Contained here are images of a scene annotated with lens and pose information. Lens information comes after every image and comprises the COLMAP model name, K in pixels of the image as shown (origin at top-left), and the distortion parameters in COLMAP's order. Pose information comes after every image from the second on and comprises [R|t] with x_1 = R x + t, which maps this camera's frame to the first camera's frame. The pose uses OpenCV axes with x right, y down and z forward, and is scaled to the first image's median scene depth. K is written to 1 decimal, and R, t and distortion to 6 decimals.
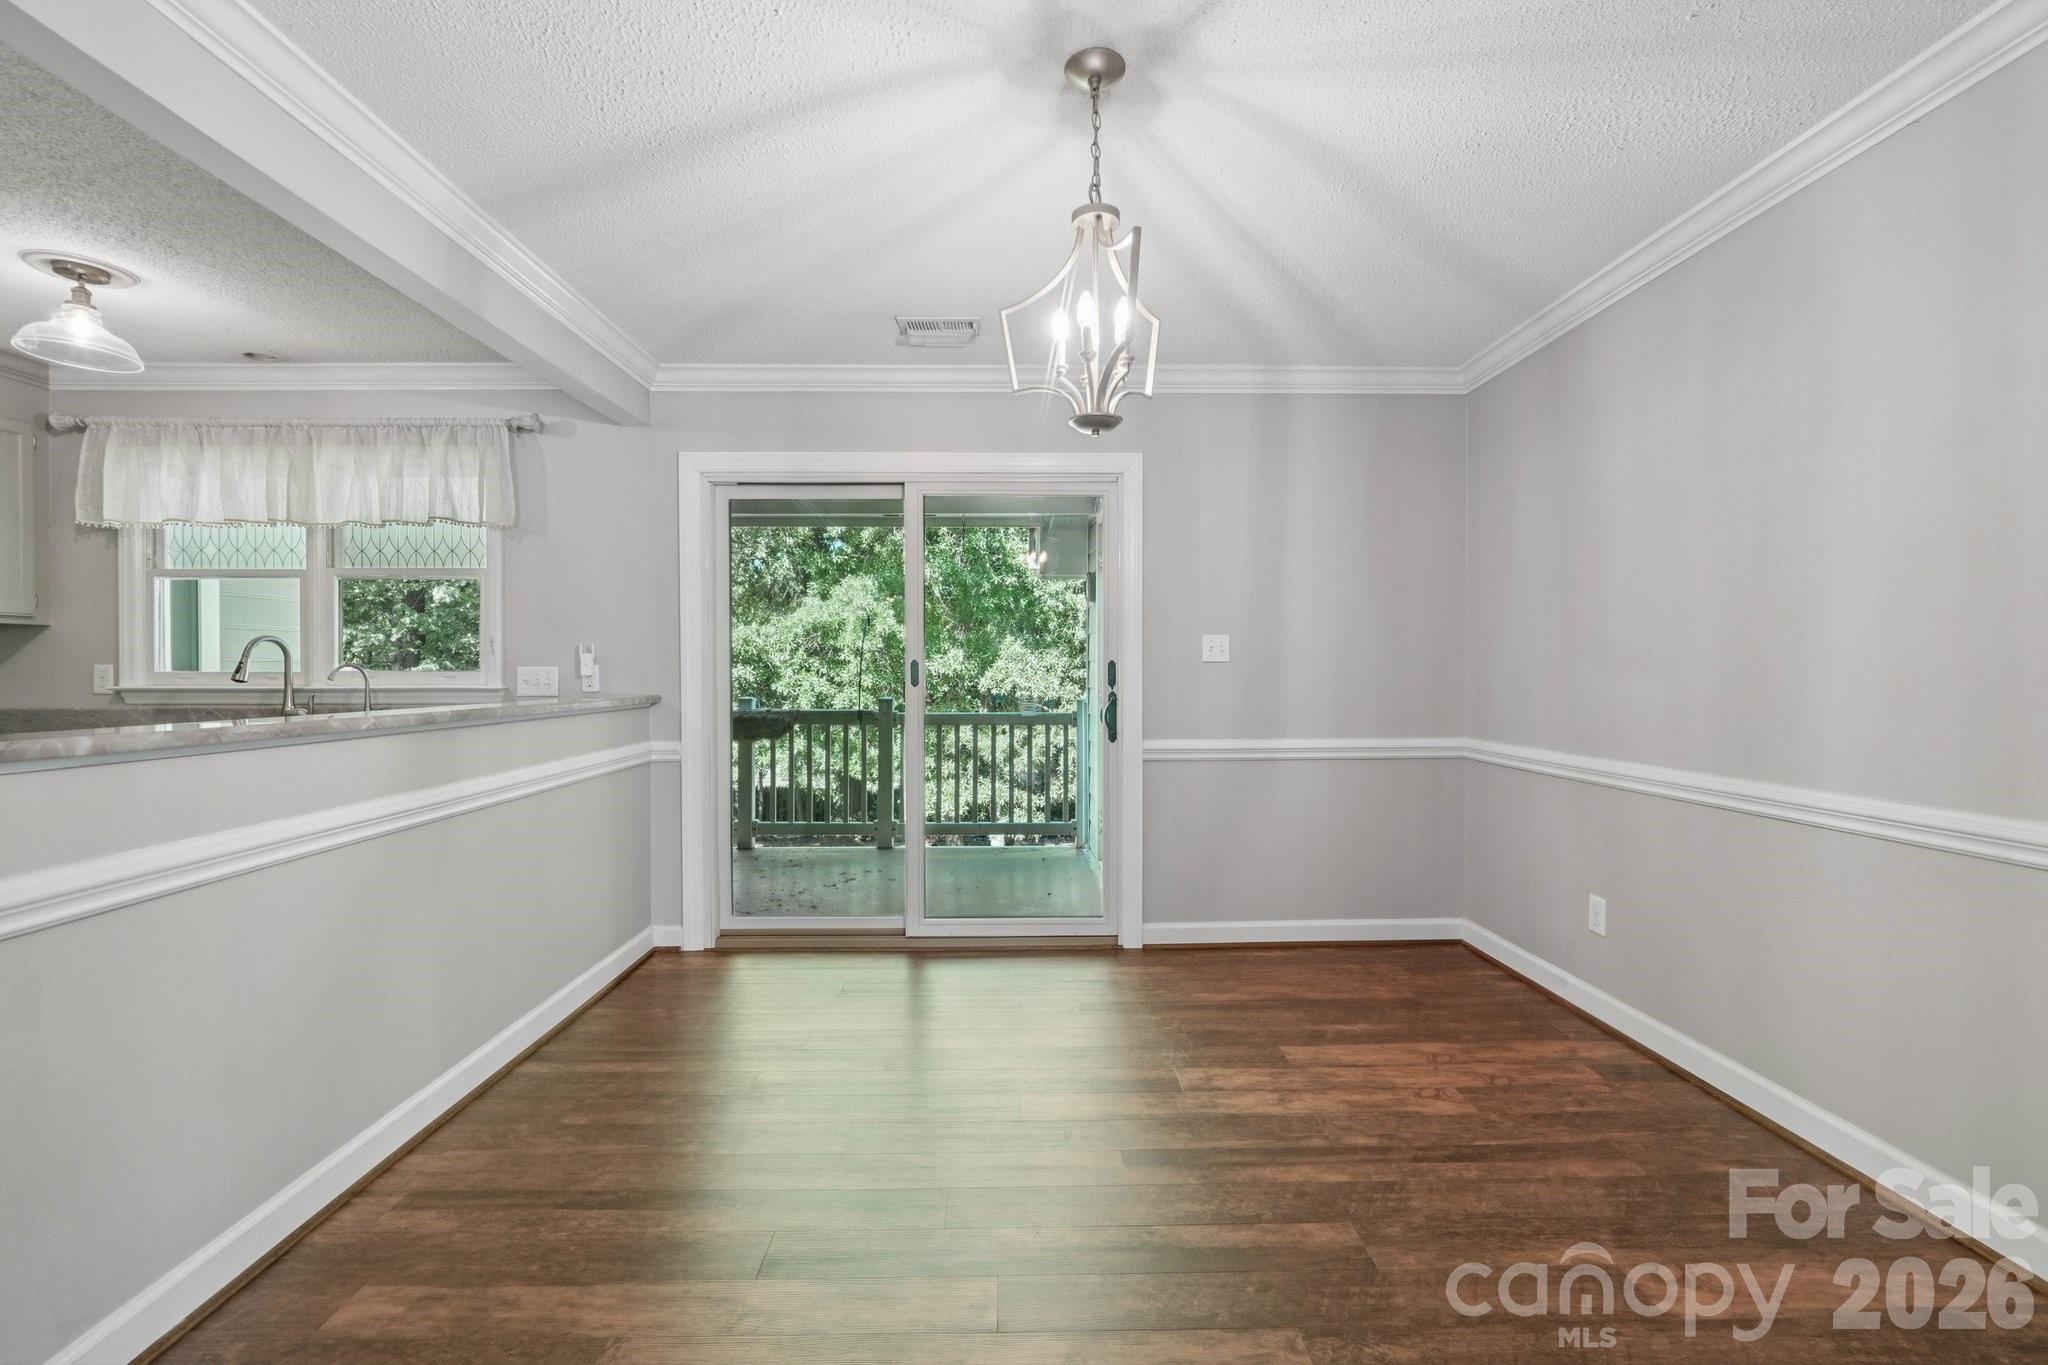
lens RADIAL K [[880.2, 0, 1021.4], [0, 880.2, 677.4], [0, 0, 1]] dist [-0.015186, 0.006639]
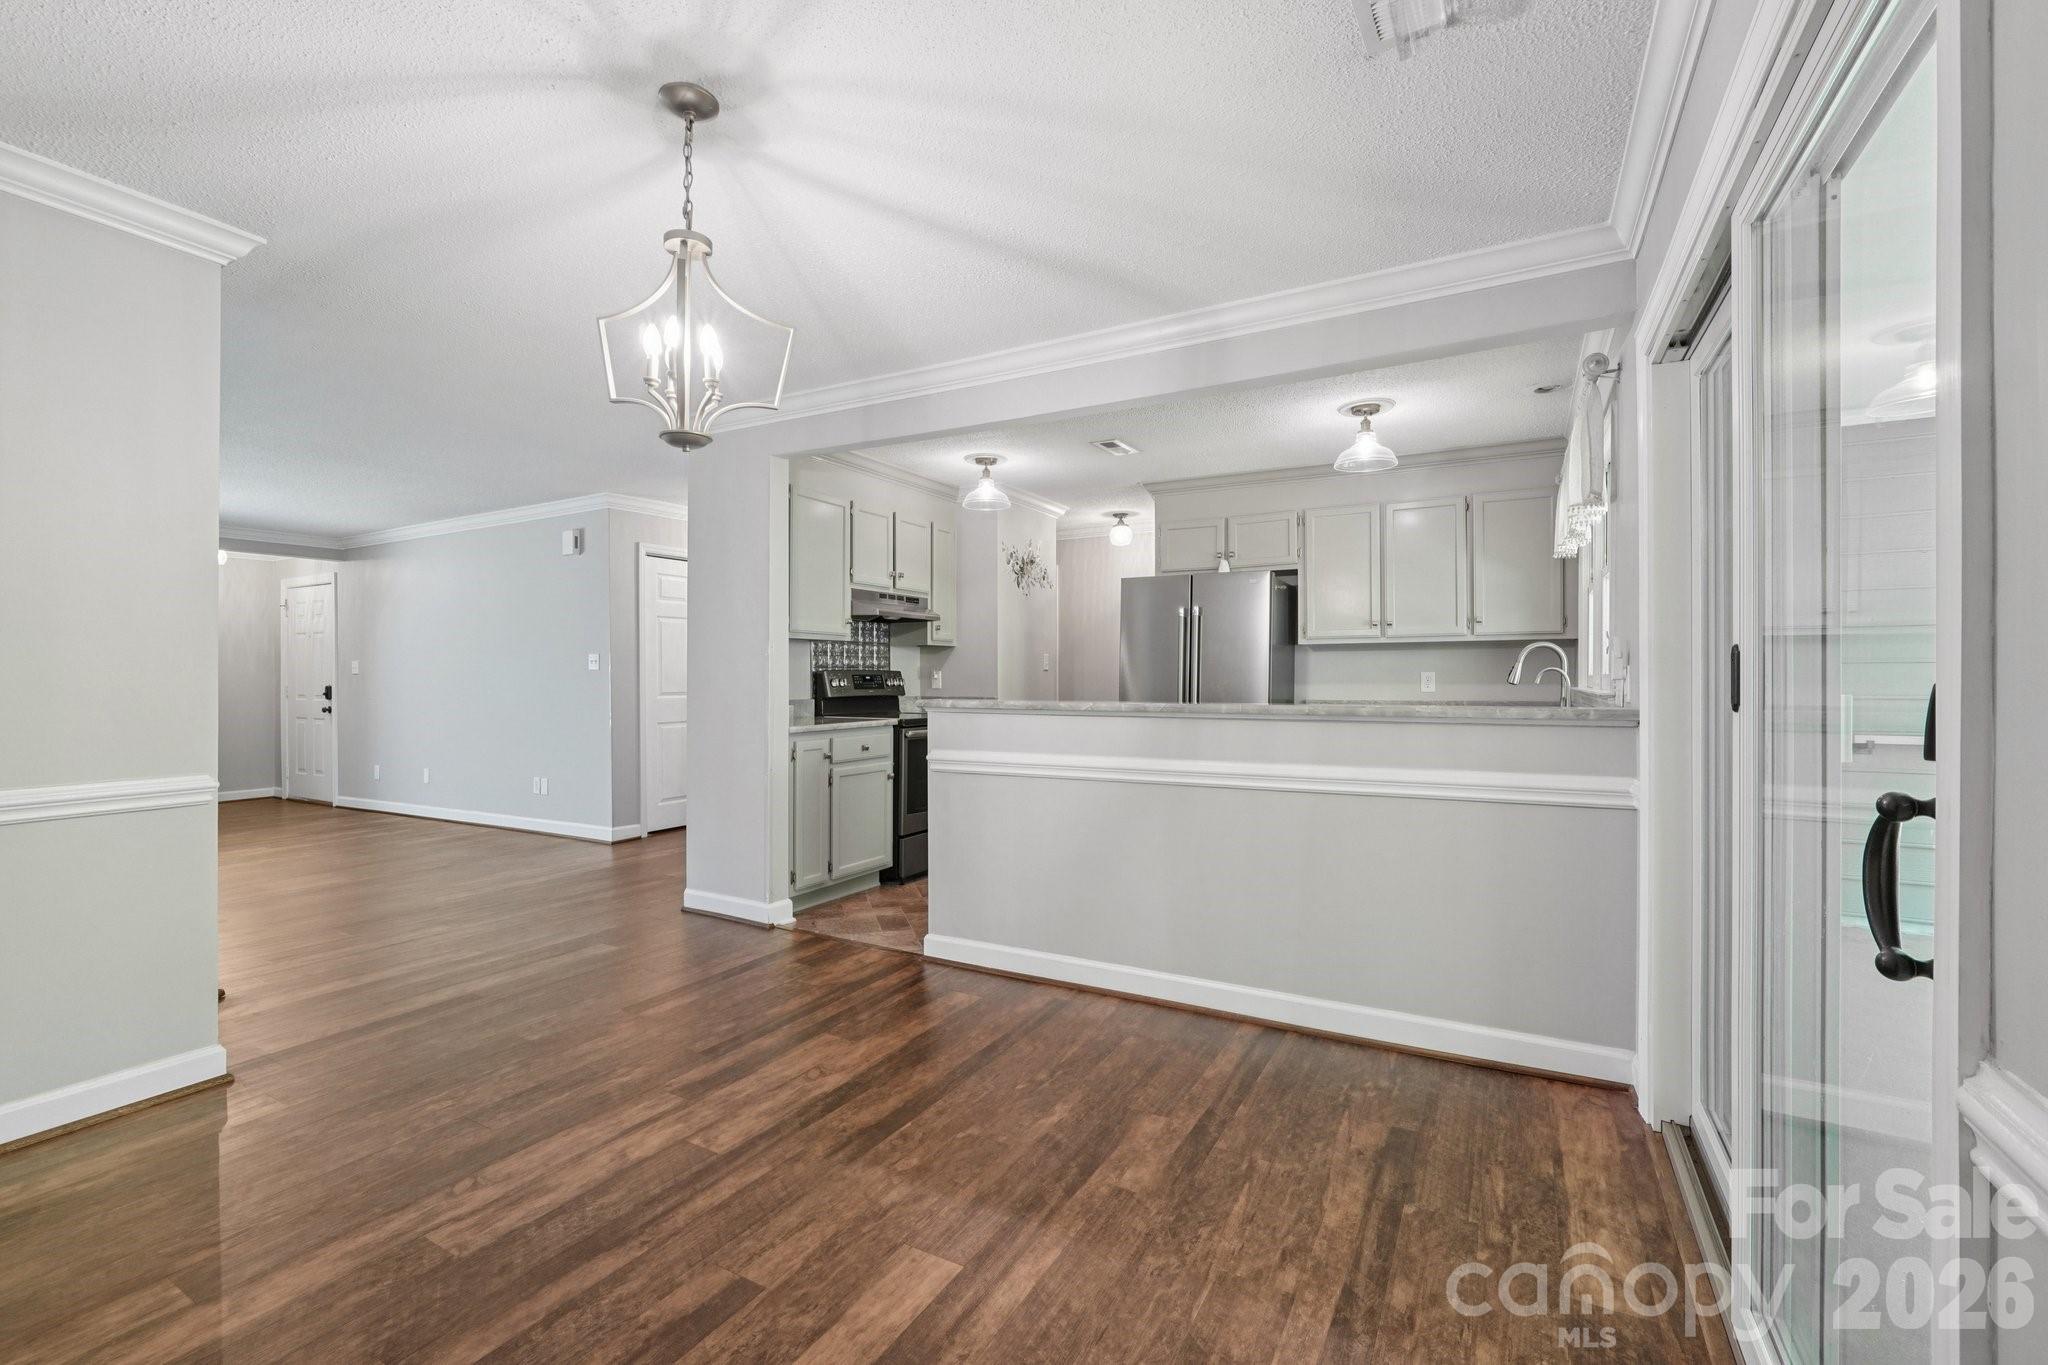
lens RADIAL K [[880.2, 0, 1021.4], [0, 880.2, 677.4], [0, 0, 1]] dist [-0.015186, 0.006639]
pose [[-0.505807, 0.001782, -0.862645, 0.396409], [-0.005596, 0.999970, 0.005347, -0.005188], [0.862628, 0.007532, -0.505782, 0.943389]]
